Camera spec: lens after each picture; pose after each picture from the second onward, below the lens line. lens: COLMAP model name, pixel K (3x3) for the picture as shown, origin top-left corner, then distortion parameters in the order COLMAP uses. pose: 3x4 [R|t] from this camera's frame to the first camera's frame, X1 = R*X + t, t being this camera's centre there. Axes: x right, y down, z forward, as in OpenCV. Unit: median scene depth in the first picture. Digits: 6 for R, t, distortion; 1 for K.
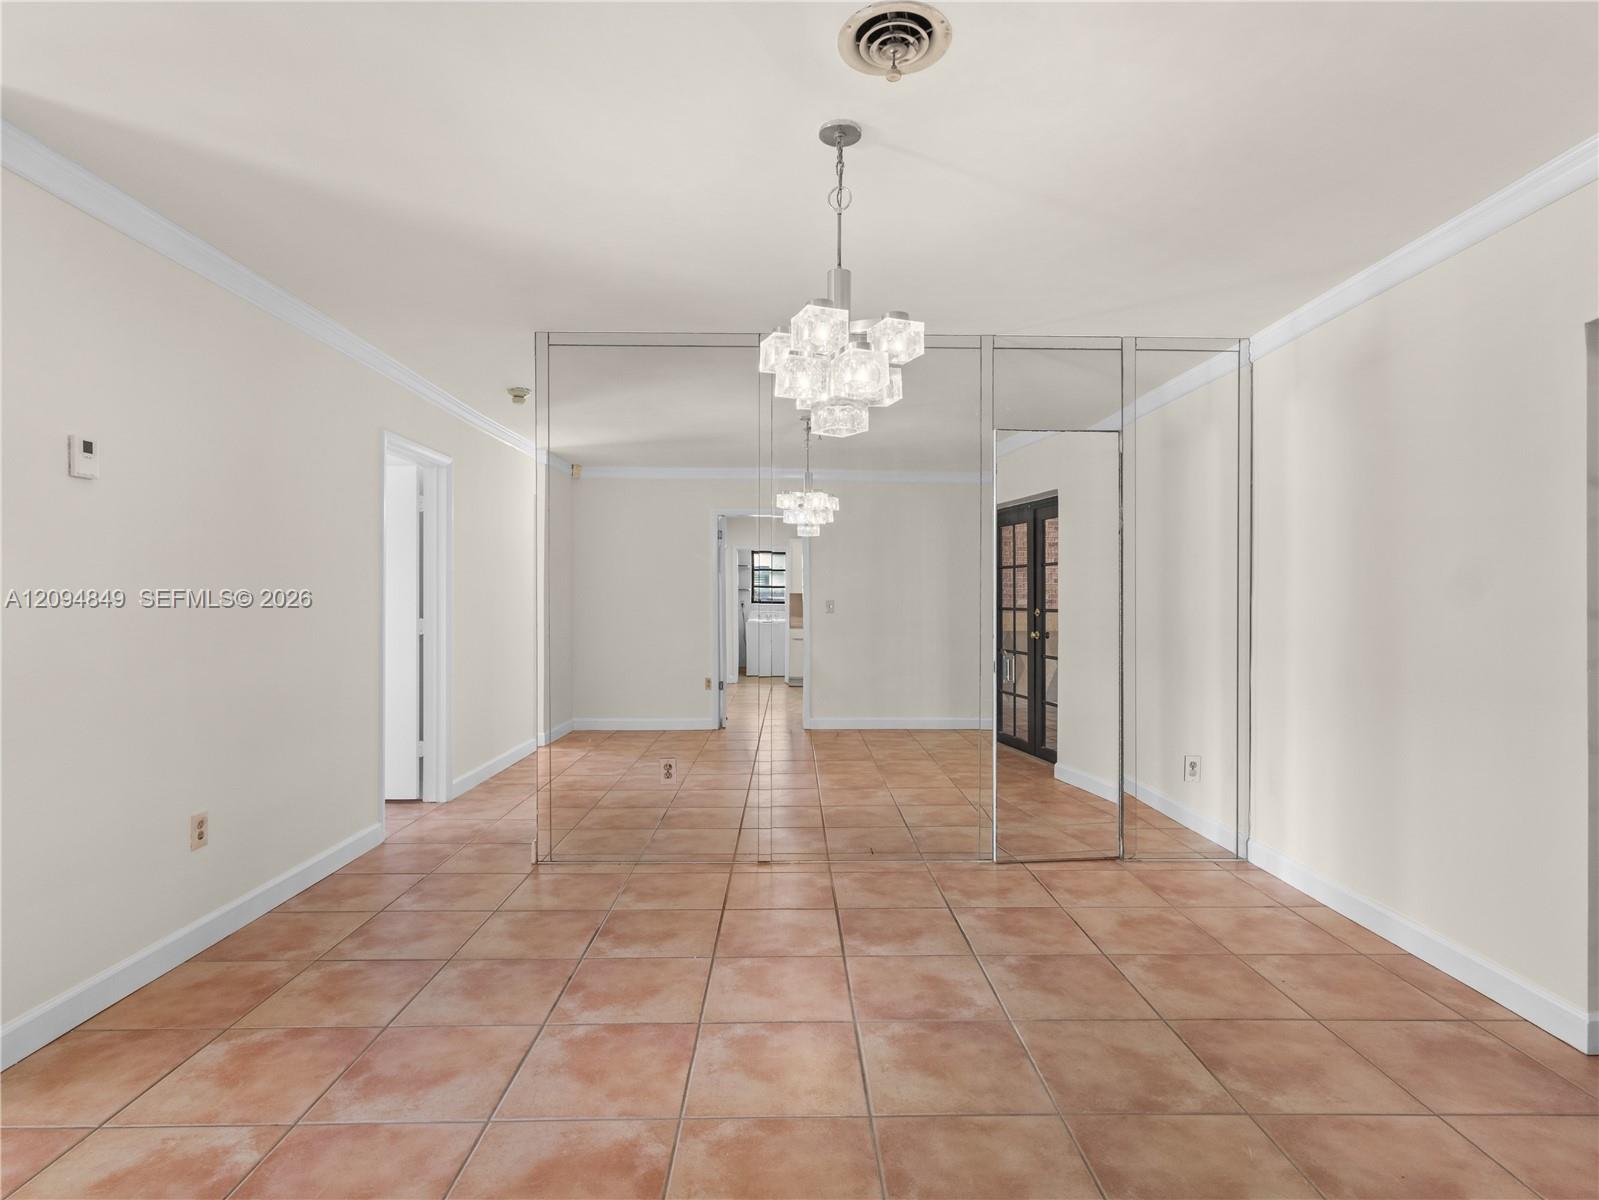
lens RADIAL K [[862.0, 0, 777.9], [0, 862.0, 591.8], [0, 0, 1]] dist [0.002904, 0.001684]
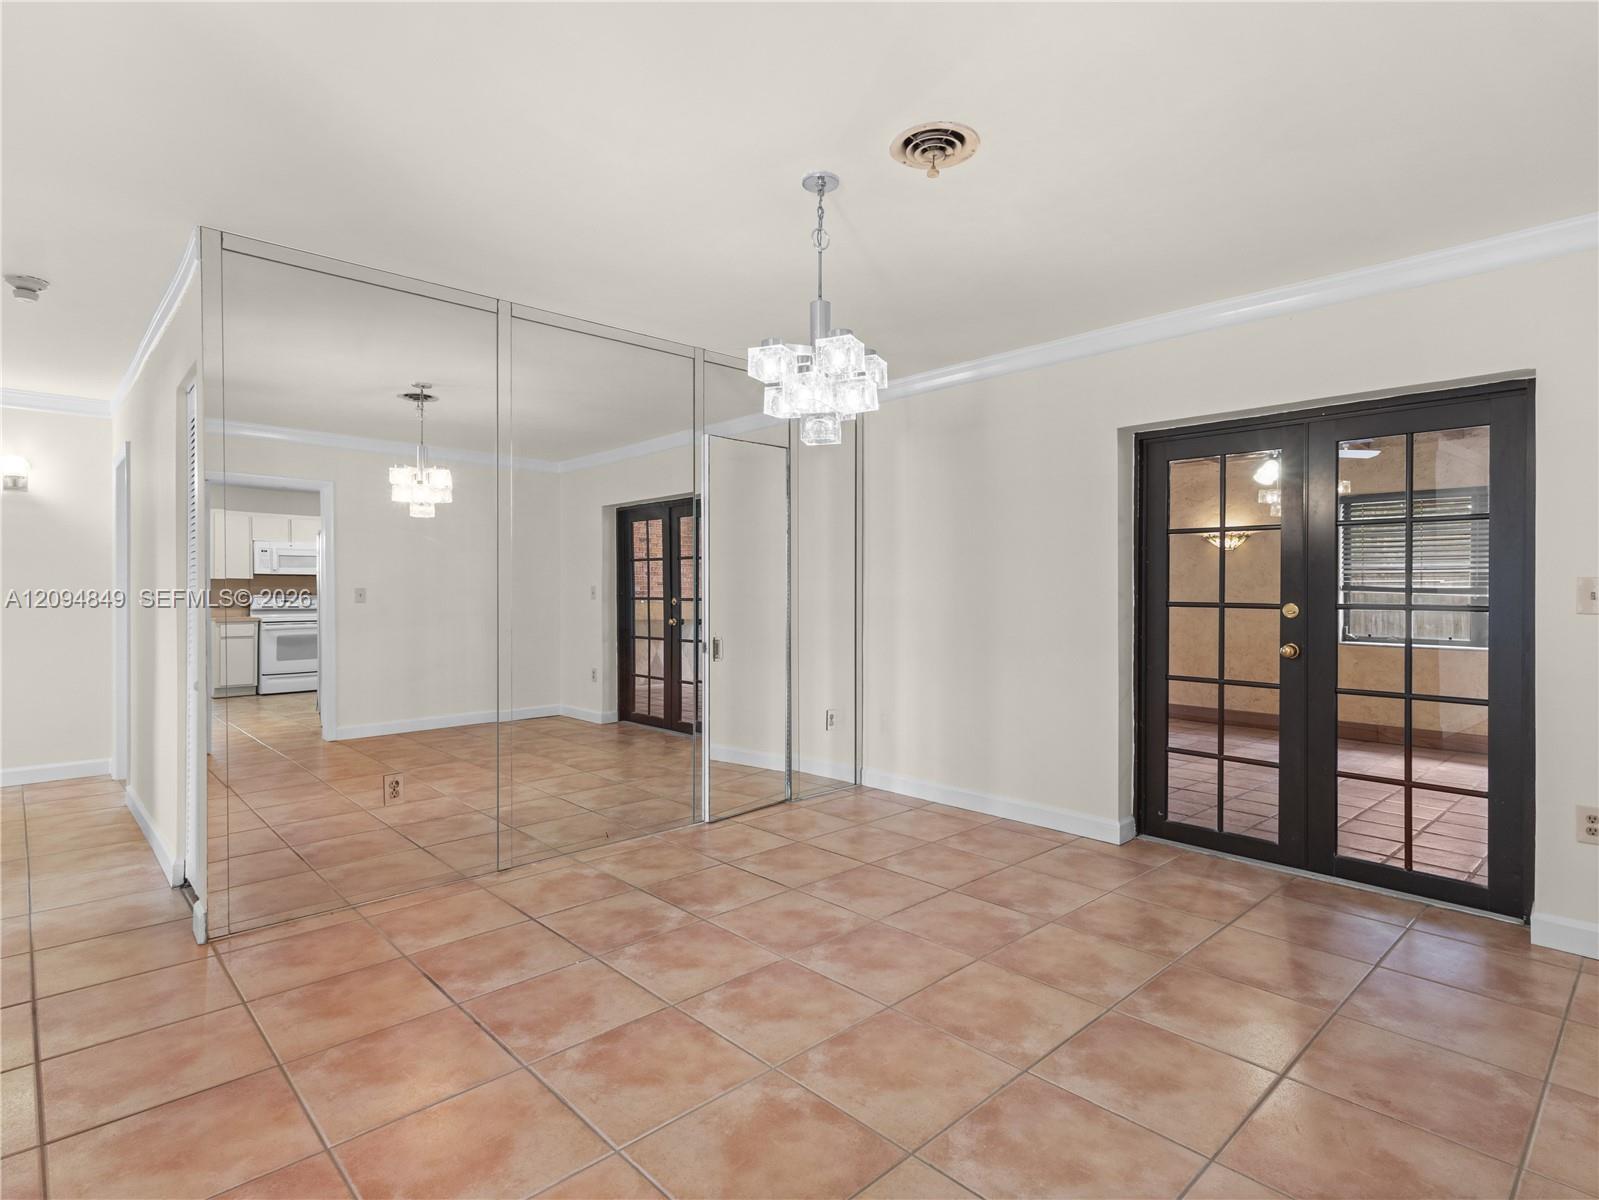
lens RADIAL K [[865.1, 0, 794.1], [0, 865.1, 594.8], [0, 0, 1]] dist [0.000596, 0.000888]
pose [[0.726005, -0.007712, 0.687646, -0.525581], [-0.000965, 0.999925, 0.012233, 0.003234], [-0.687689, -0.009545, 0.725943, 0.127854]]
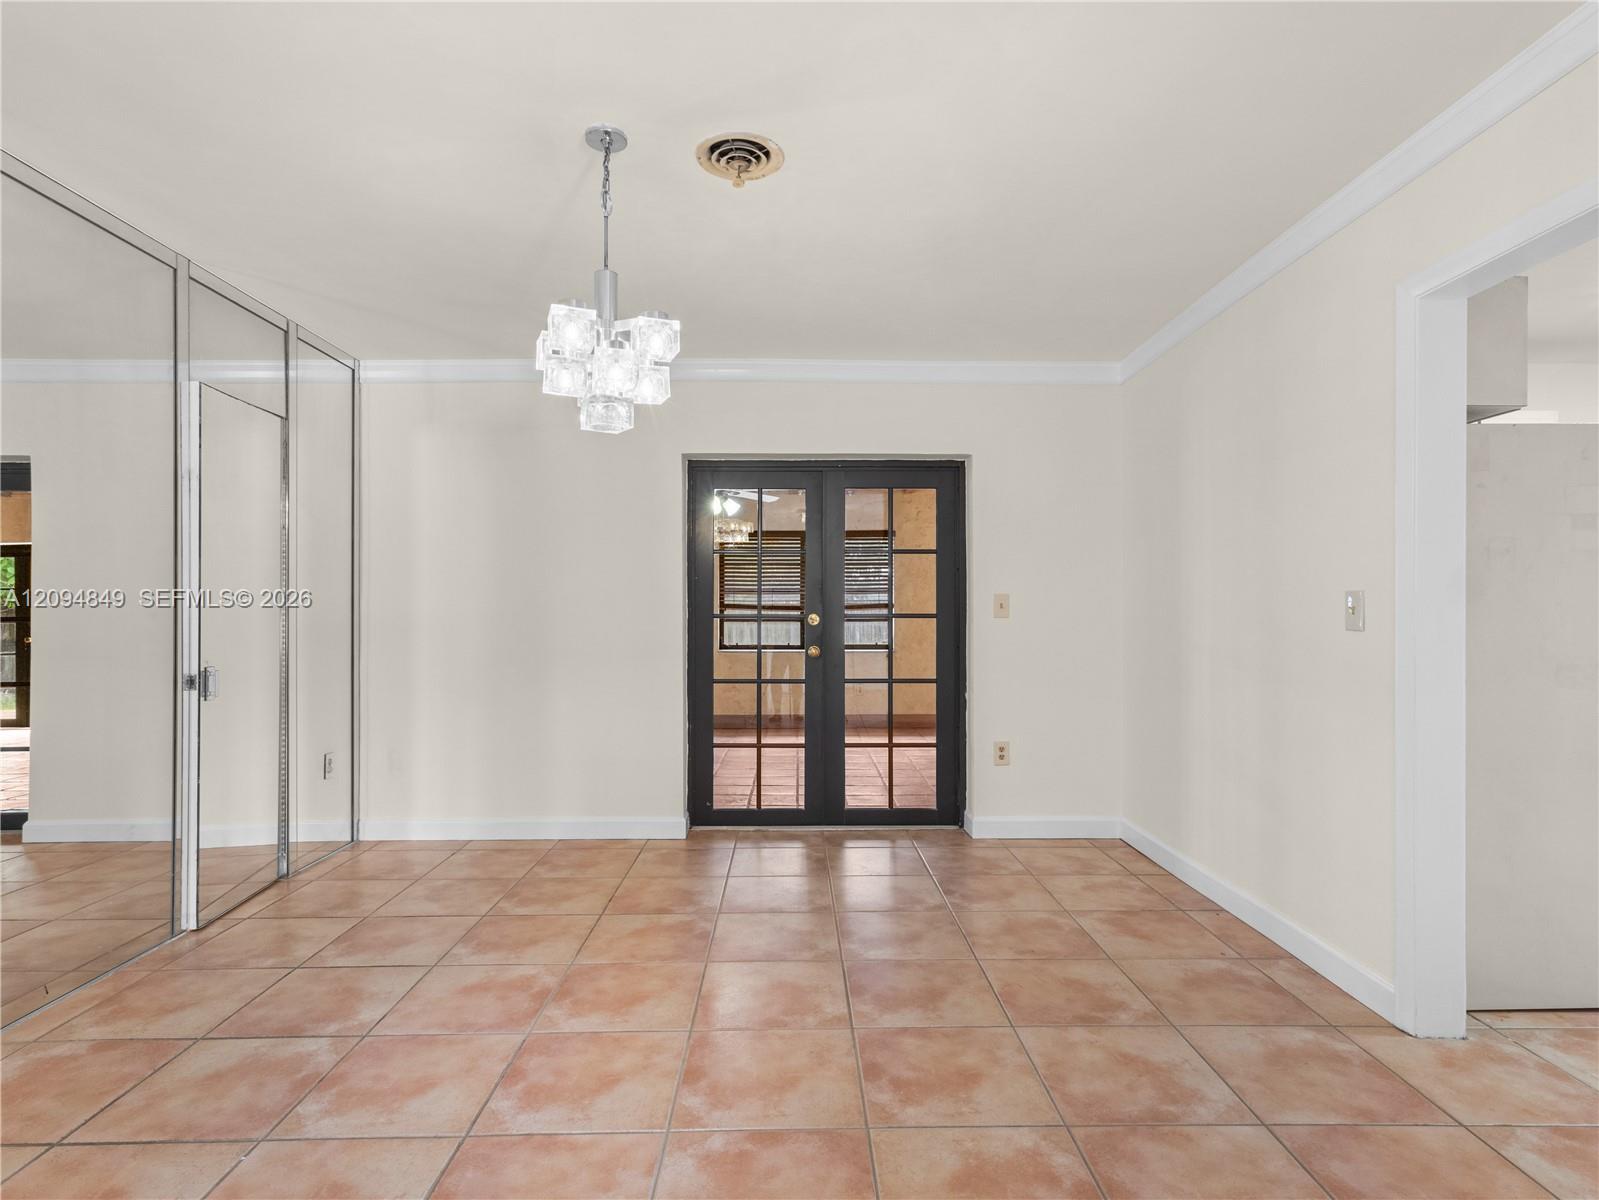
lens RADIAL K [[856.6, 0, 823.9], [0, 856.6, 607.1], [0, 0, 1]] dist [0.001386, 0.001544]
pose [[-0.048222, 0.003246, 0.998831, -0.673430], [-0.002971, 0.999990, -0.003393, 0.021465], [-0.998832, -0.003131, -0.048212, 0.552133]]
